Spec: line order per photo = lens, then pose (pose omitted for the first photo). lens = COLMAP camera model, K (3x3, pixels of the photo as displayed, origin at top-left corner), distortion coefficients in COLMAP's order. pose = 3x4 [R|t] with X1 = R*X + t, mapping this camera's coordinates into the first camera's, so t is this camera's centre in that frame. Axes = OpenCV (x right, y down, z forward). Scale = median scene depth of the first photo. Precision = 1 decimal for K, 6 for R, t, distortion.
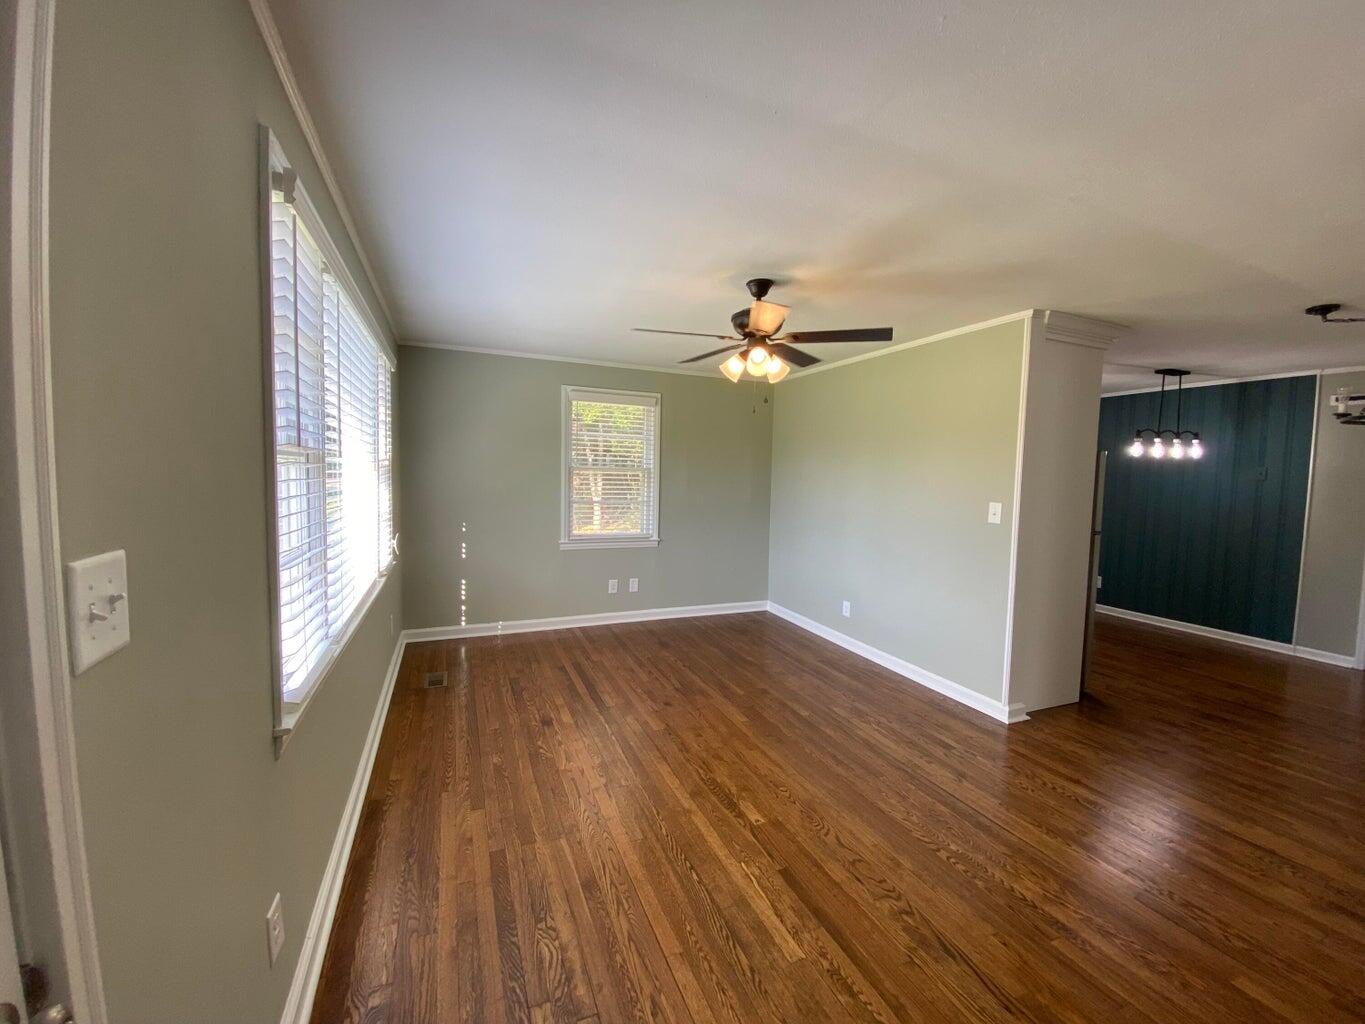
lens RADIAL K [[551.8, 0, 682.2], [0, 551.8, 507.5], [0, 0, 1]] dist [0.024246, -0.023938]
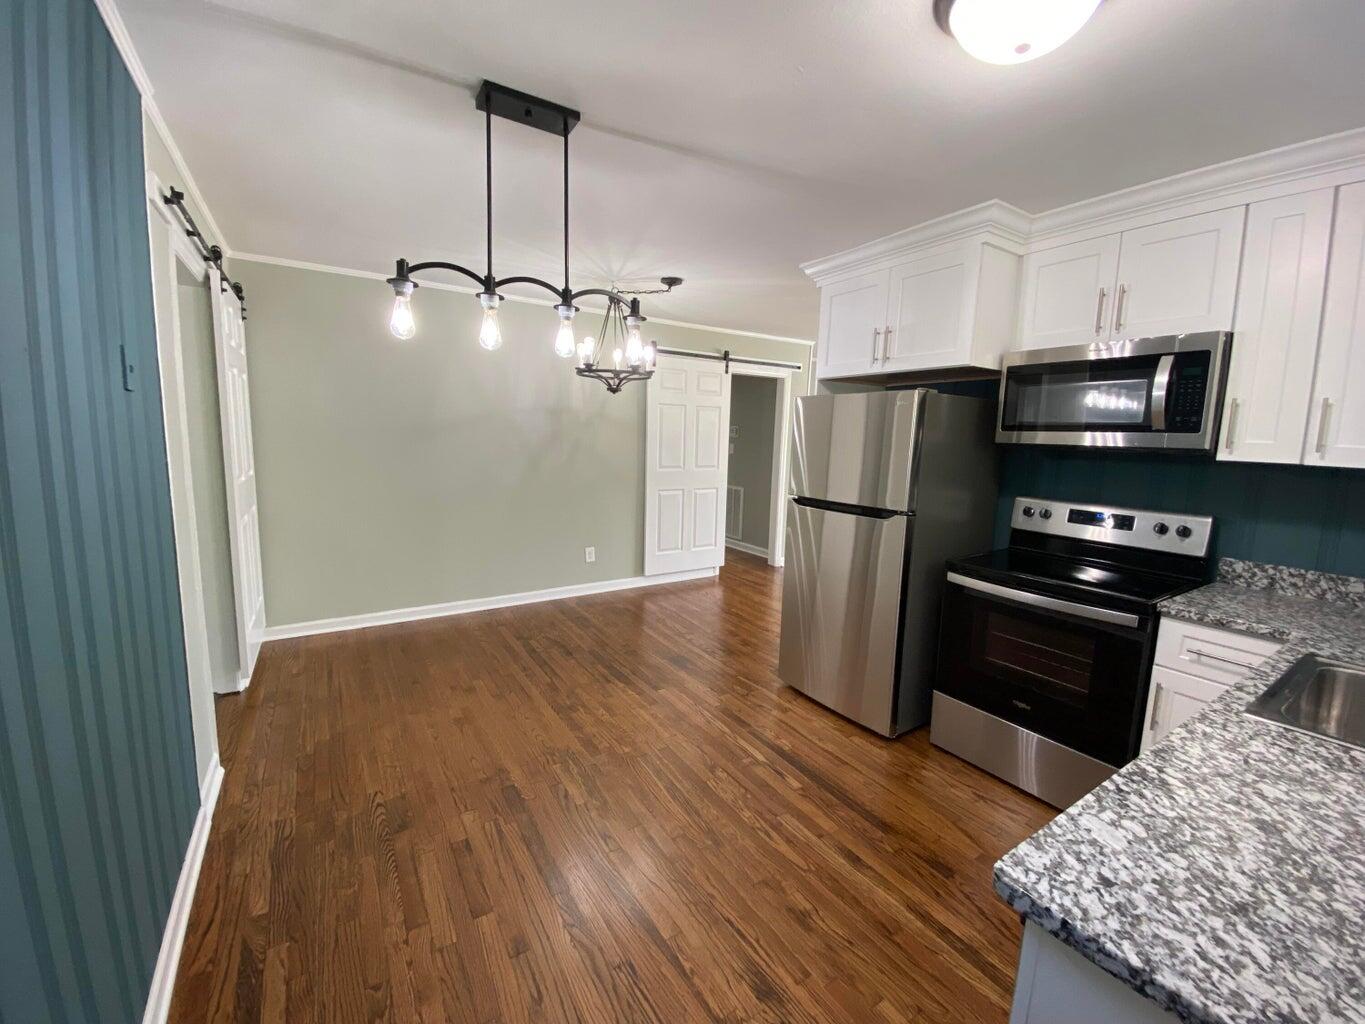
lens RADIAL K [[551.8, 0, 682.2], [0, 551.8, 507.5], [0, 0, 1]] dist [0.024246, -0.023938]
pose [[-0.983650, -0.020971, -0.178867, 0.942519], [-0.055616, 0.980023, 0.190949, -0.075102], [0.171290, 0.197775, -0.965166, 1.578776]]
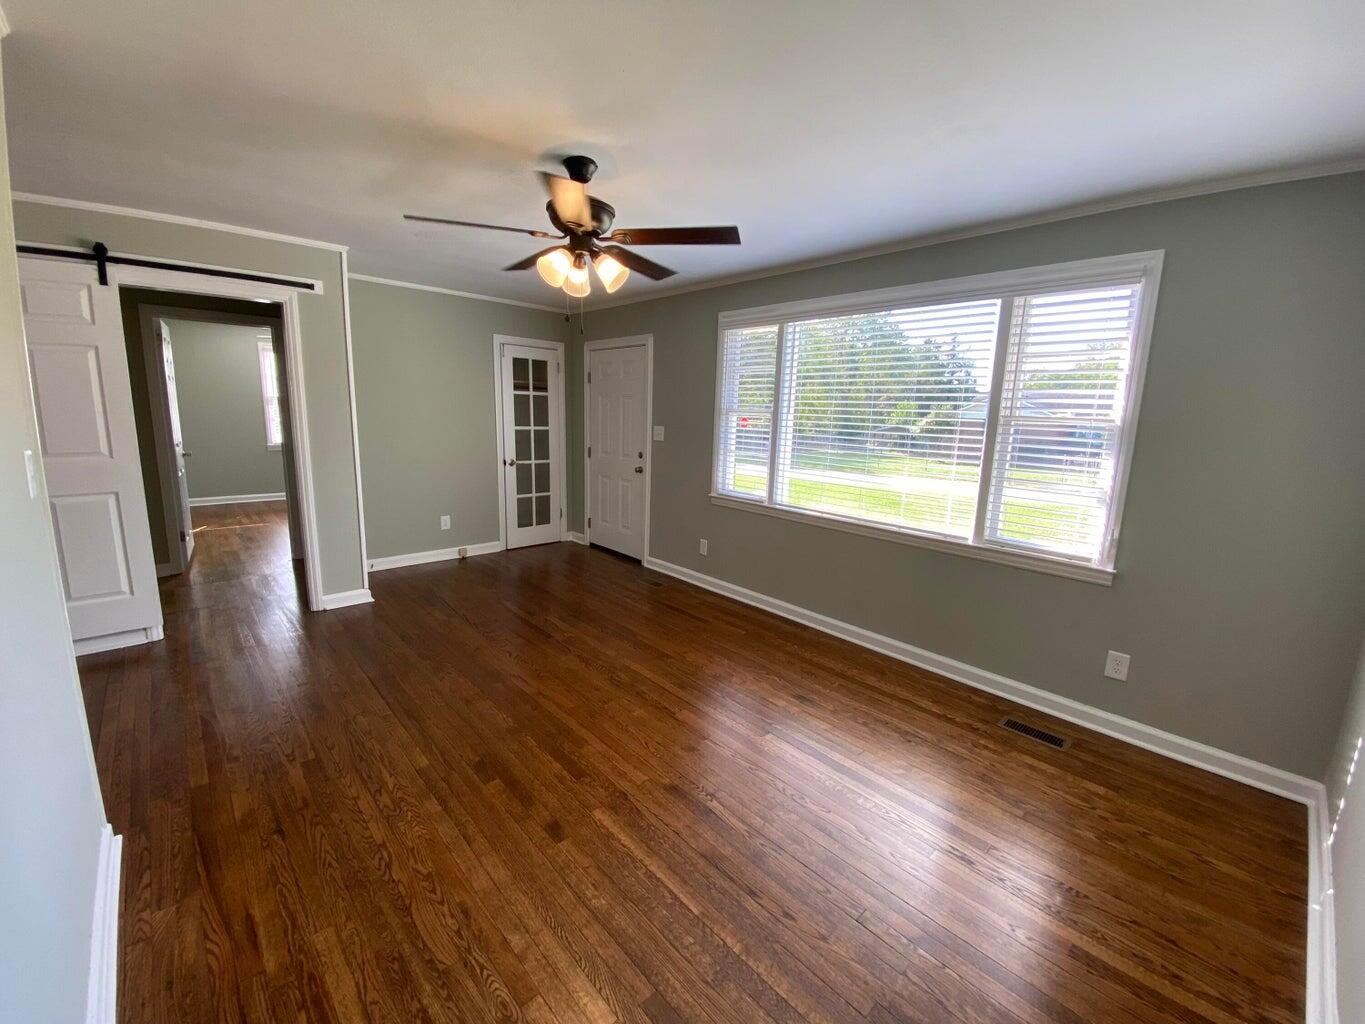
lens RADIAL K [[551.8, 0, 682.2], [0, 551.8, 507.5], [0, 0, 1]] dist [0.024246, -0.023938]
pose [[-0.935310, 0.007332, -0.353754, 0.194929], [-0.077893, 0.970991, 0.226073, -0.080116], [0.345150, 0.239003, -0.907606, 1.259631]]
